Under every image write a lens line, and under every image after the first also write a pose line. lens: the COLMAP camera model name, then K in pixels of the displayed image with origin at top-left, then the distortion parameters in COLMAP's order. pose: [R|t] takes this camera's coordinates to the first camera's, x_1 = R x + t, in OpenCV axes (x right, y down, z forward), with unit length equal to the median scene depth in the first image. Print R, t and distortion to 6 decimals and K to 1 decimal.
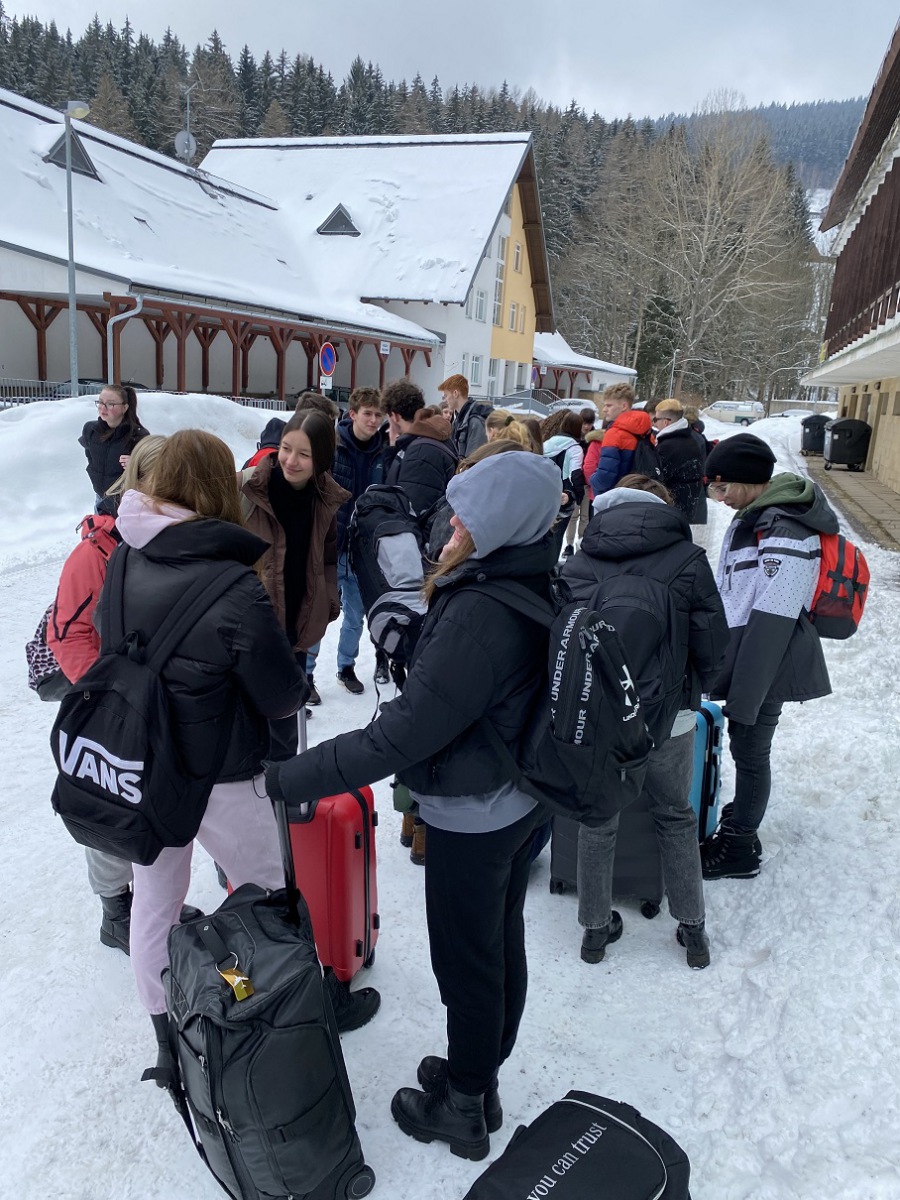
lens RADIAL K [[950.1, 0, 450.0], [0, 950.1, 600.0], [0, 0, 1]] dist [0.013321, 0.011133]
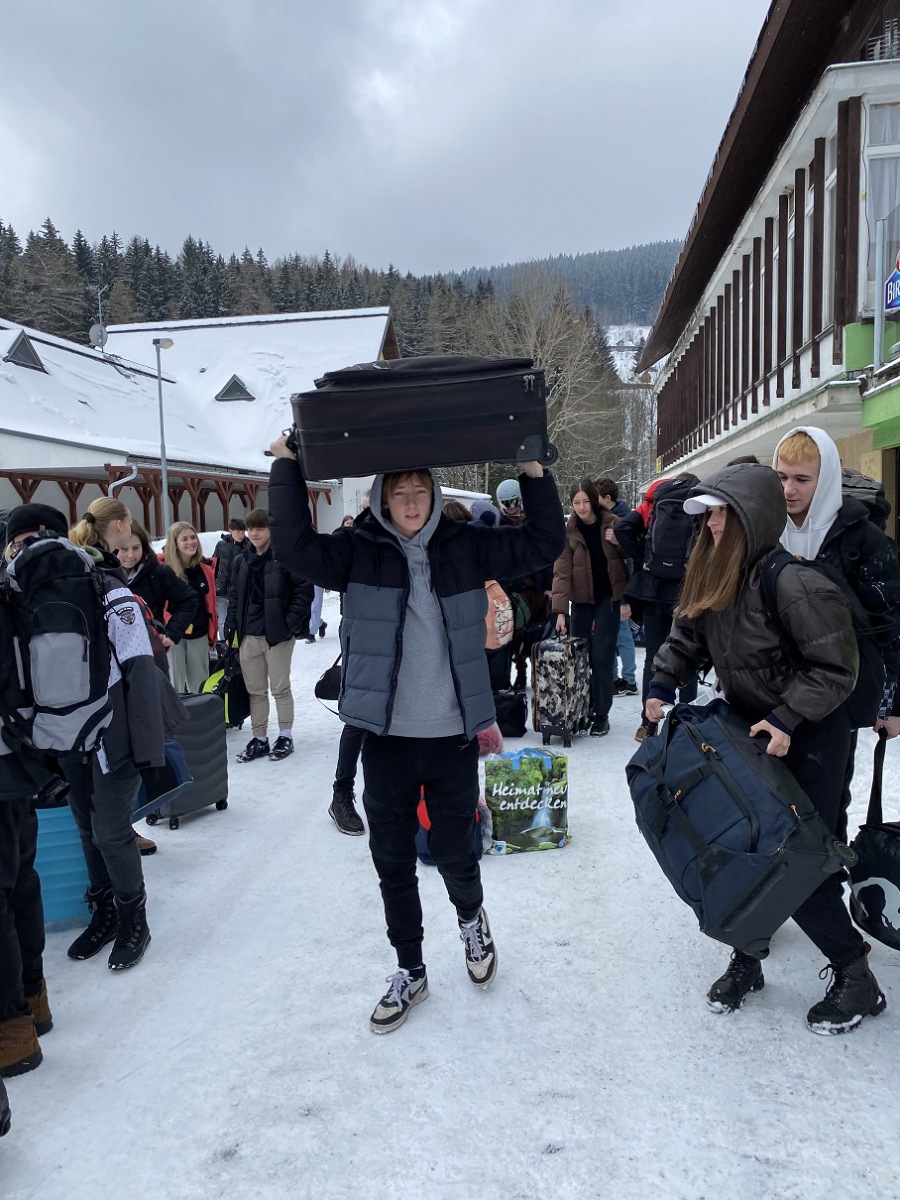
lens RADIAL K [[936.7, 0, 450.0], [0, 936.7, 600.0], [0, 0, 1]] dist [0.034454, -0.007598]
pose [[0.982708, -0.102430, 0.154250, -0.051490], [0.122532, 0.984304, -0.127009, 0.024399], [-0.138820, 0.143713, 0.979834, -0.093371]]
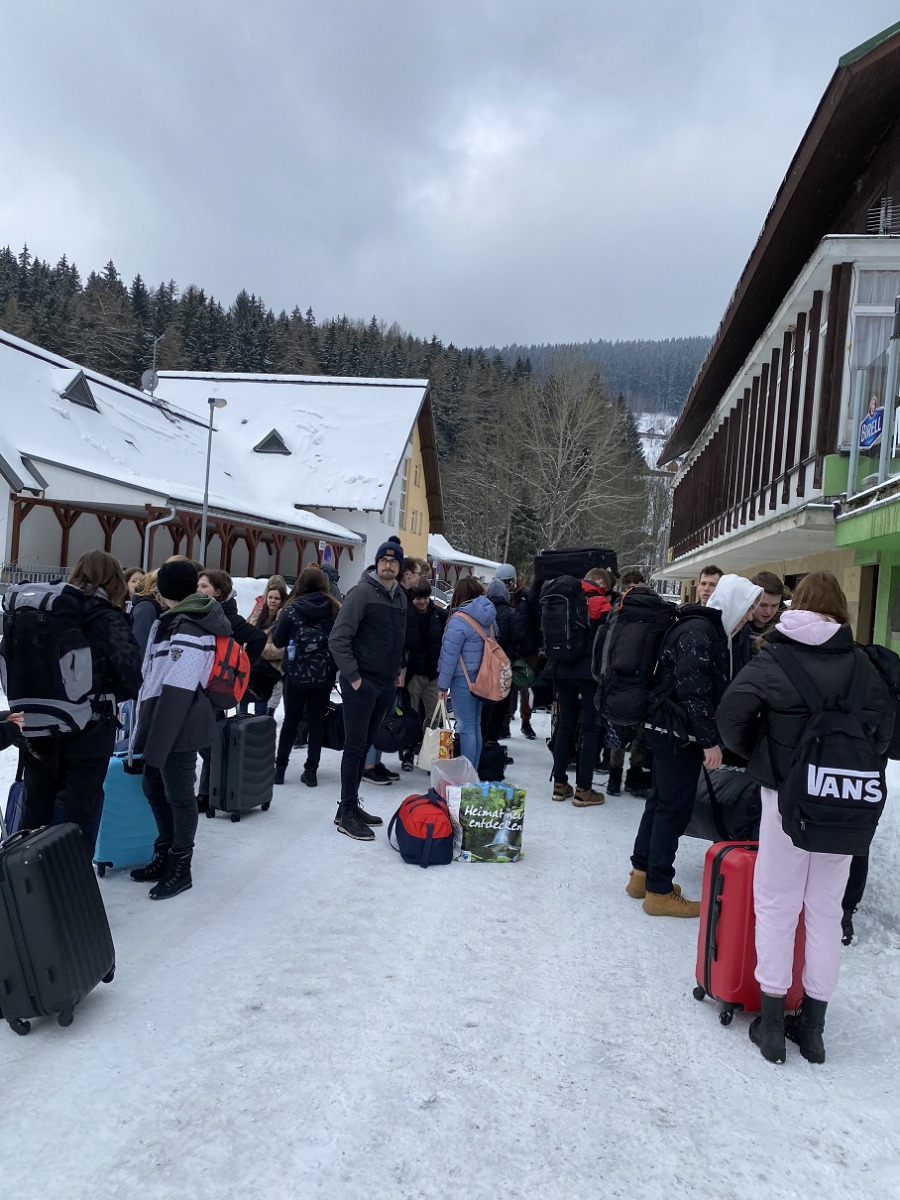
lens RADIAL K [[930.9, 0, 450.0], [0, 930.9, 600.0], [0, 0, 1]] dist [0.103019, -0.161131]
pose [[0.989500, 0.006931, 0.144365, -0.053584], [0.021758, 0.980324, -0.196194, 0.027916], [-0.142884, 0.197275, 0.969880, -0.114798]]
